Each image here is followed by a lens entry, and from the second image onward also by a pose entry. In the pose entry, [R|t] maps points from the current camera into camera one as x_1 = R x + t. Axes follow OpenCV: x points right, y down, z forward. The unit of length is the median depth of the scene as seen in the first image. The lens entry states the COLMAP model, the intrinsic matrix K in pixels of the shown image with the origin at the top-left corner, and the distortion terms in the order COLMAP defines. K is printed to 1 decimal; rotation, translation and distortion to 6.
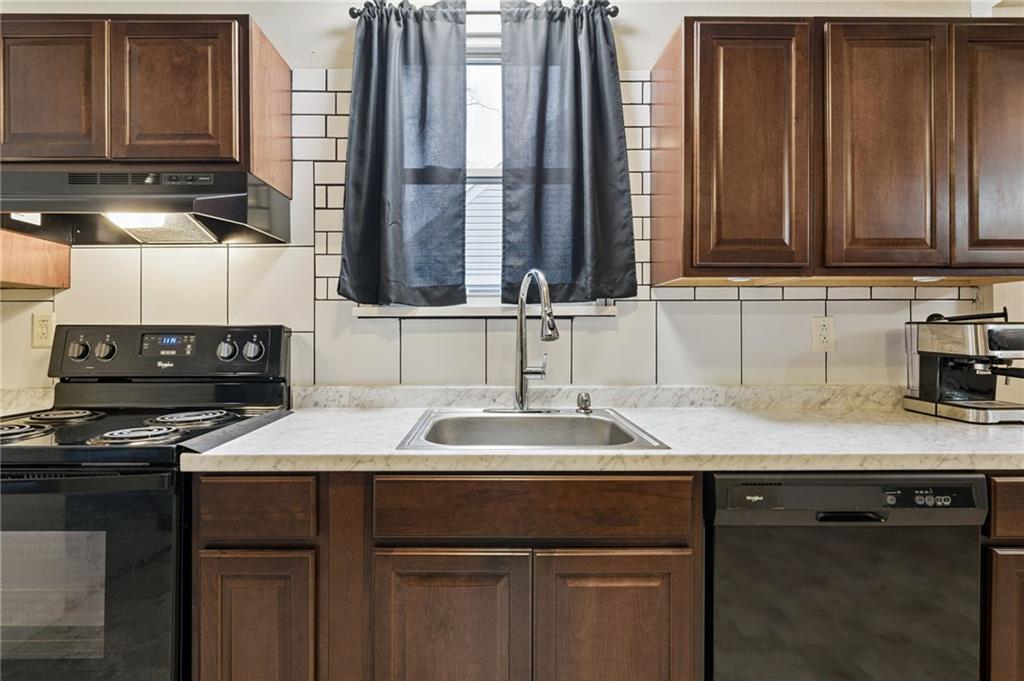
lens RADIAL K [[493.8, 0, 512.0], [0, 493.8, 340.5], [0, 0, 1]] dist [0.000908, 0.000578]
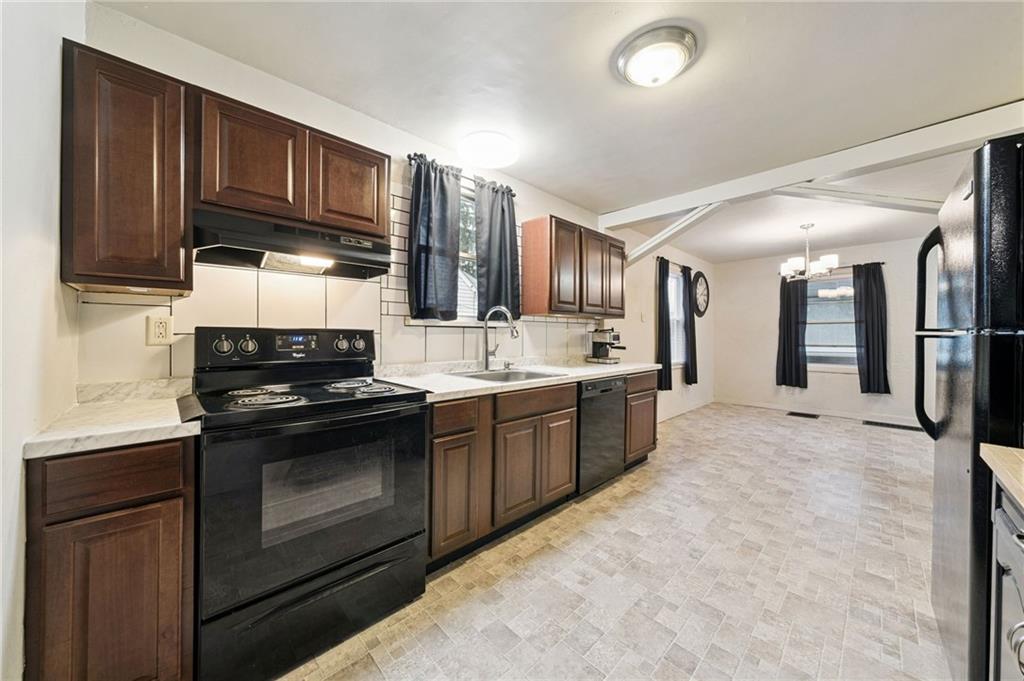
lens RADIAL K [[360.5, 0, 512.0], [0, 360.5, 340.5], [0, 0, 1]] dist [-0.000307, -0.000038]
pose [[0.725567, -0.006754, 0.688118, -0.970193], [0.003950, 0.999976, 0.005650, 0.001806], [-0.688140, -0.001381, 0.725577, -0.215590]]
